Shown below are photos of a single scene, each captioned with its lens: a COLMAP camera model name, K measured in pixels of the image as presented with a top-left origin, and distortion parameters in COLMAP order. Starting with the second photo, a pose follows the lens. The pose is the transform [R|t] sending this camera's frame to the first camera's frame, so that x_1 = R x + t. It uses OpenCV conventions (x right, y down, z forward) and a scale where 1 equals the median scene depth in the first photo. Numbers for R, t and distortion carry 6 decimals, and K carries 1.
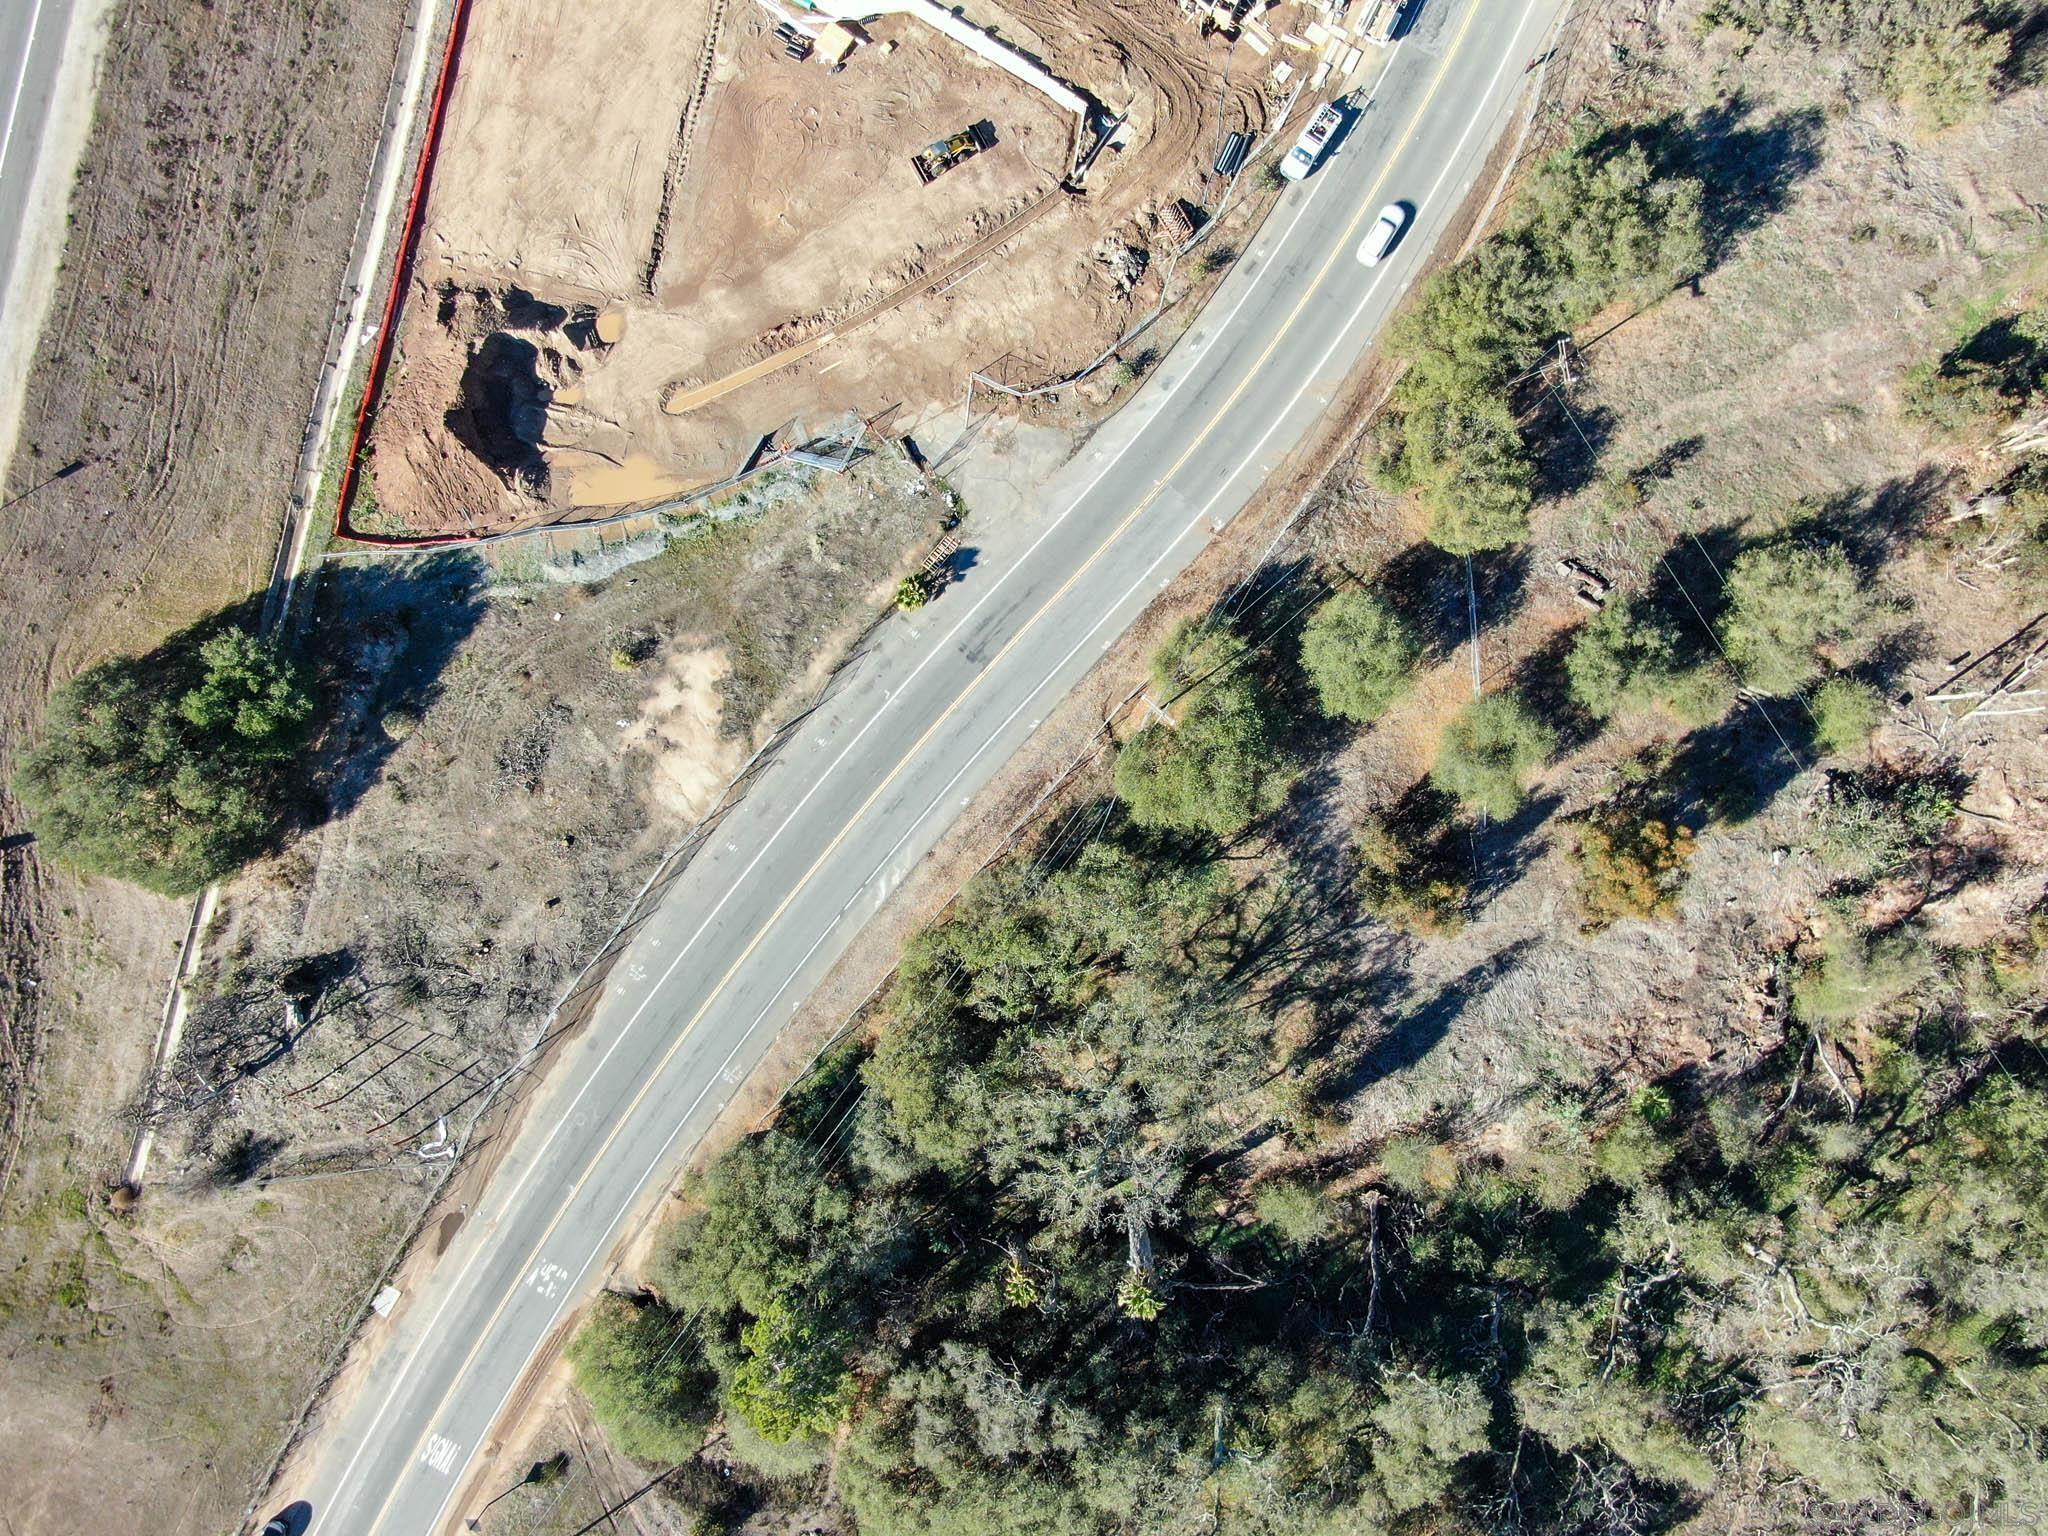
lens RADIAL K [[1397.7, 0, 1024.0], [0, 1397.7, 768.0], [0, 0, 1]] dist [-0.055791, -0.001430]
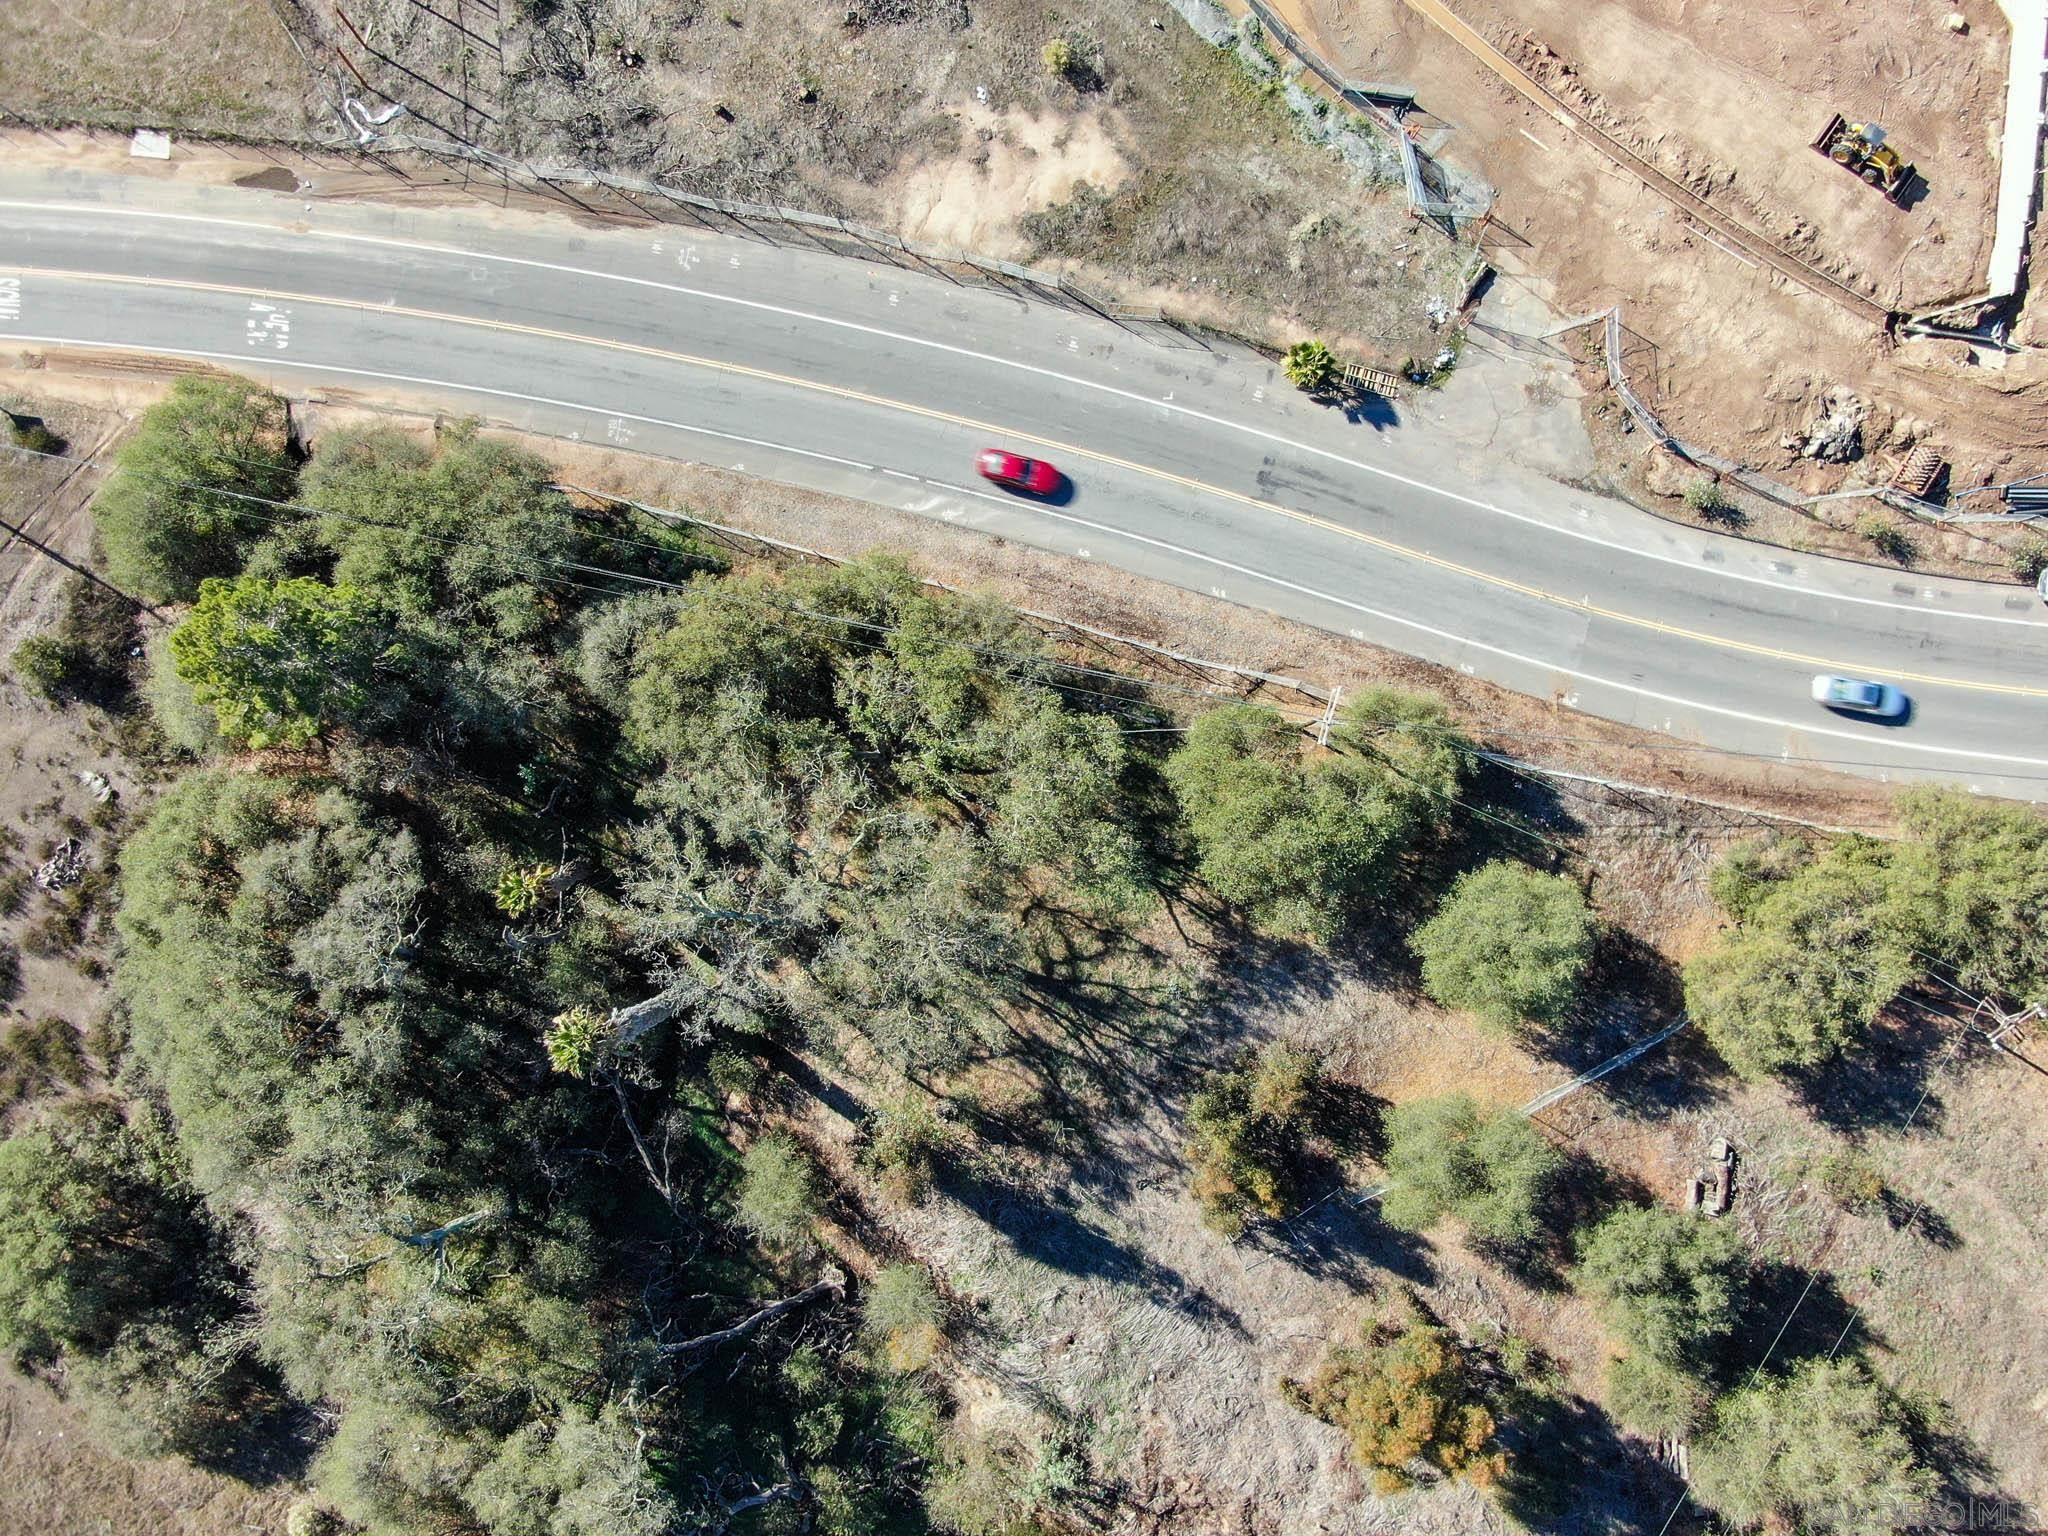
lens RADIAL K [[1436.3, 0, 1024.0], [0, 1436.3, 768.0], [0, 0, 1]] dist [-0.049575, 0.007448]
pose [[0.428237, 0.903646, -0.006027, 0.052755], [-0.903504, 0.428277, 0.016131, 0.090918], [0.017158, -0.001462, 0.999852, 0.242225]]
